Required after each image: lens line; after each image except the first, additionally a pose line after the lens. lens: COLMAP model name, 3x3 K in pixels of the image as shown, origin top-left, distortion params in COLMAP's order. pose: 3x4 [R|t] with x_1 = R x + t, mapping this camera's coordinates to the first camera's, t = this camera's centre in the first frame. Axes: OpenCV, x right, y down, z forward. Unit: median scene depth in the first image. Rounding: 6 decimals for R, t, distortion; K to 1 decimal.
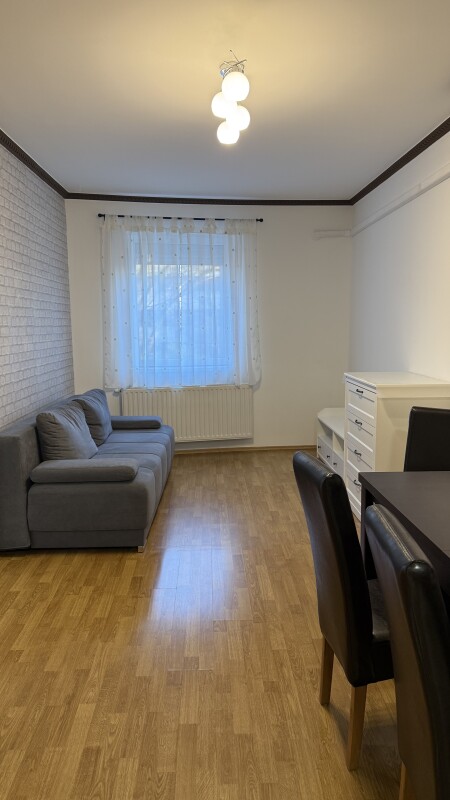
lens RADIAL K [[547.8, 0, 225.0], [0, 547.8, 398.1], [0, 0, 1]] dist [0.055036, 0.000623]
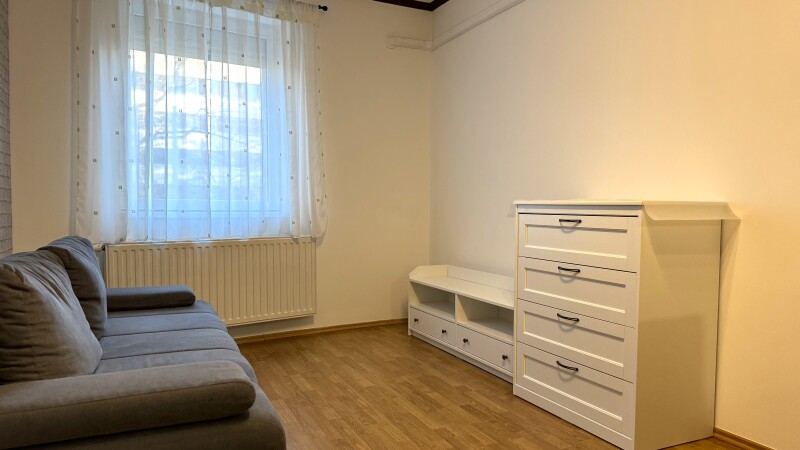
lens RADIAL K [[559.3, 0, 402.0], [0, 559.3, 226.6], [0, 0, 1]] dist [0.008222, -0.018296]
pose [[0.917236, -0.002039, 0.398340, -0.137374], [0.040136, 0.995371, -0.087325, 0.029789], [-0.396318, 0.096085, 0.913072, 0.326360]]
